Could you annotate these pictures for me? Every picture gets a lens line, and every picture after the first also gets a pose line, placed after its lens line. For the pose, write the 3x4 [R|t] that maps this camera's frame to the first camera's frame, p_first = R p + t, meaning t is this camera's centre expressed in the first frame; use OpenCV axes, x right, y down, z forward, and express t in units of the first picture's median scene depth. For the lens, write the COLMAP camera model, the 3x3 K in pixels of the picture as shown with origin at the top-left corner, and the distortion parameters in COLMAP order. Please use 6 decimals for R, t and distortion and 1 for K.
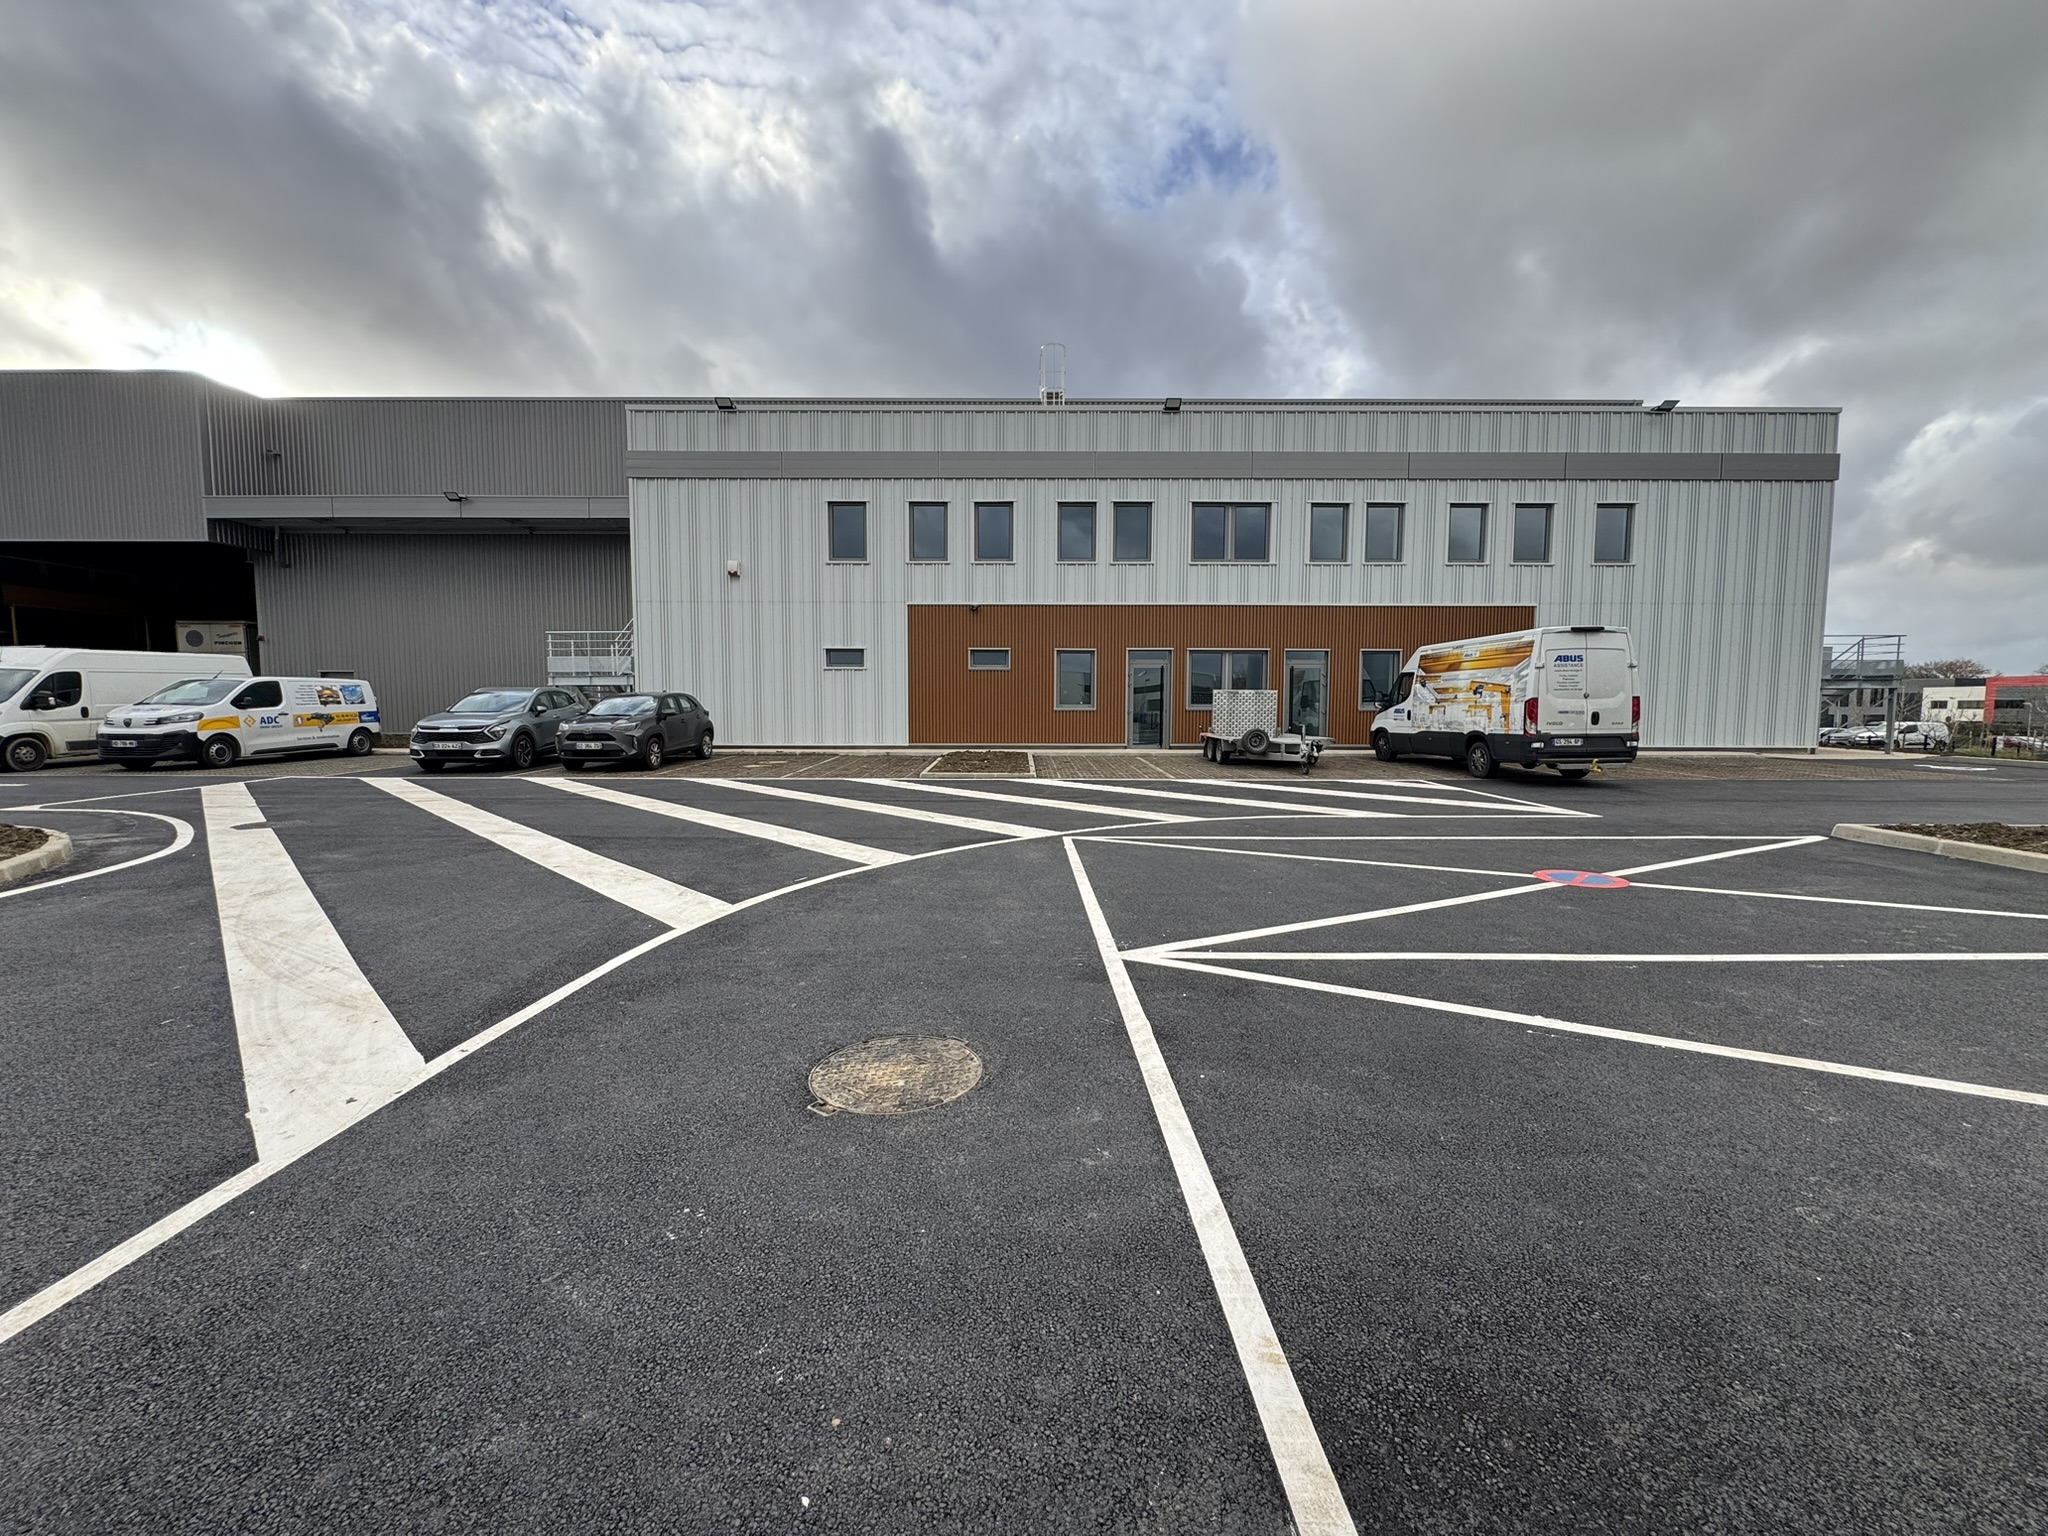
lens RADIAL K [[819.8, 0, 1021.6], [0, 819.8, 767.3], [0, 0, 1]] dist [0.000259, 0.000182]
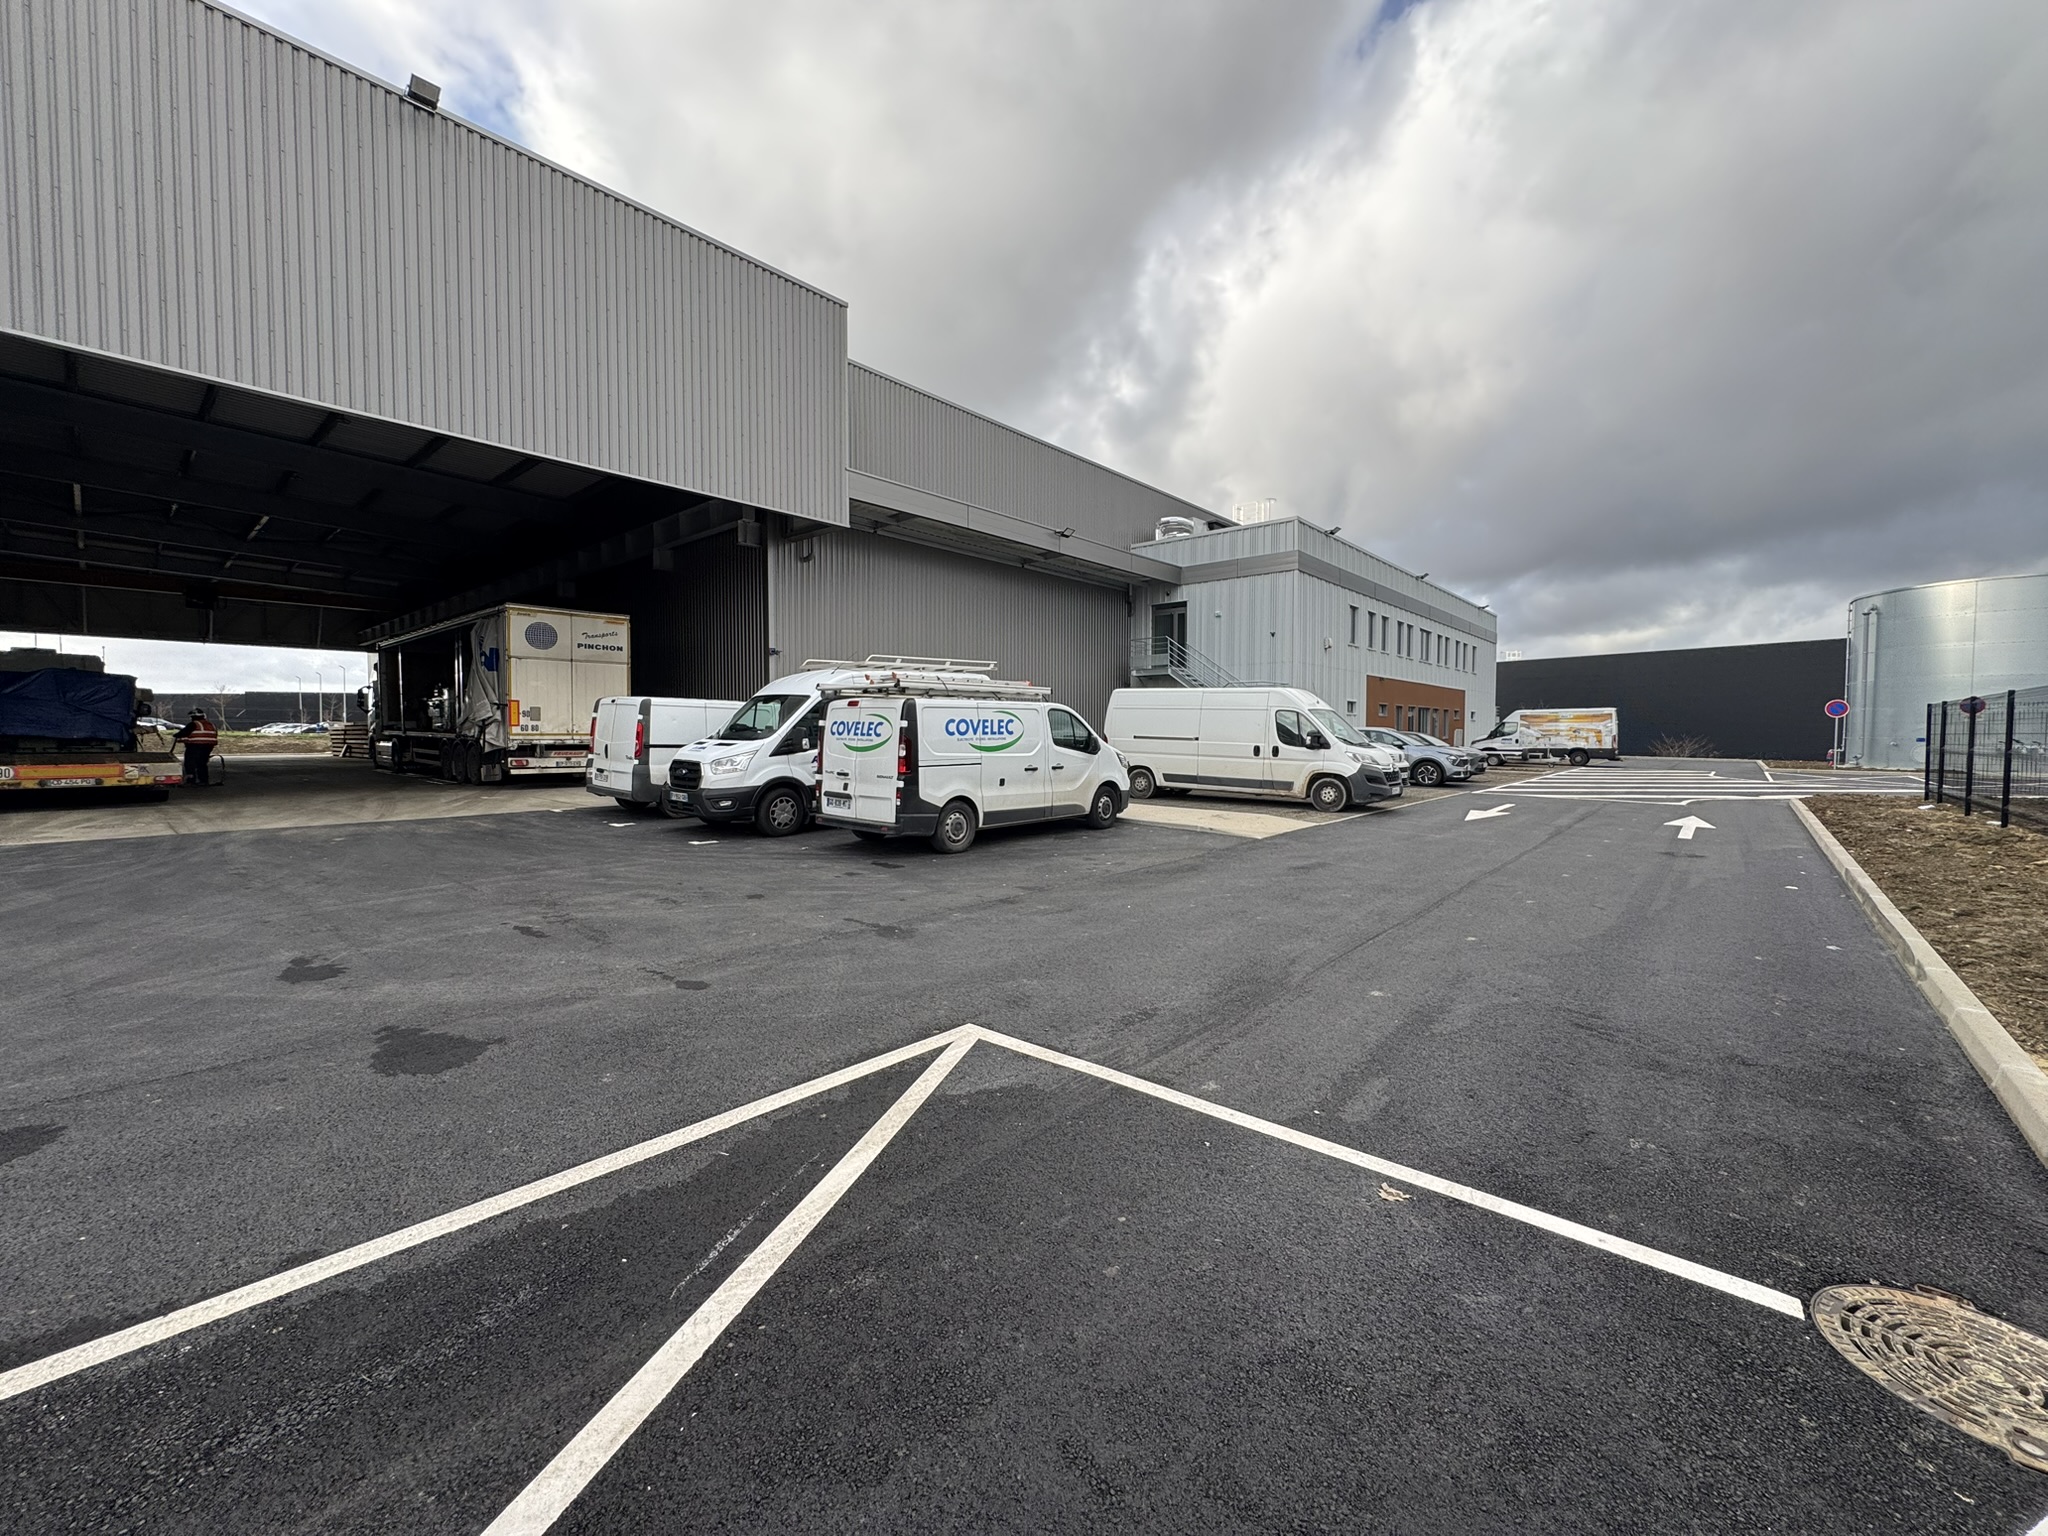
lens RADIAL K [[819.8, 0, 1024.3], [0, 819.8, 762.9], [0, 0, 1]] dist [0.000259, 0.000182]
pose [[0.655206, -0.032427, 0.754754, -1.463356], [0.054237, 0.998519, -0.004184, -0.047584], [-0.753501, 0.043677, 0.655994, 0.392457]]
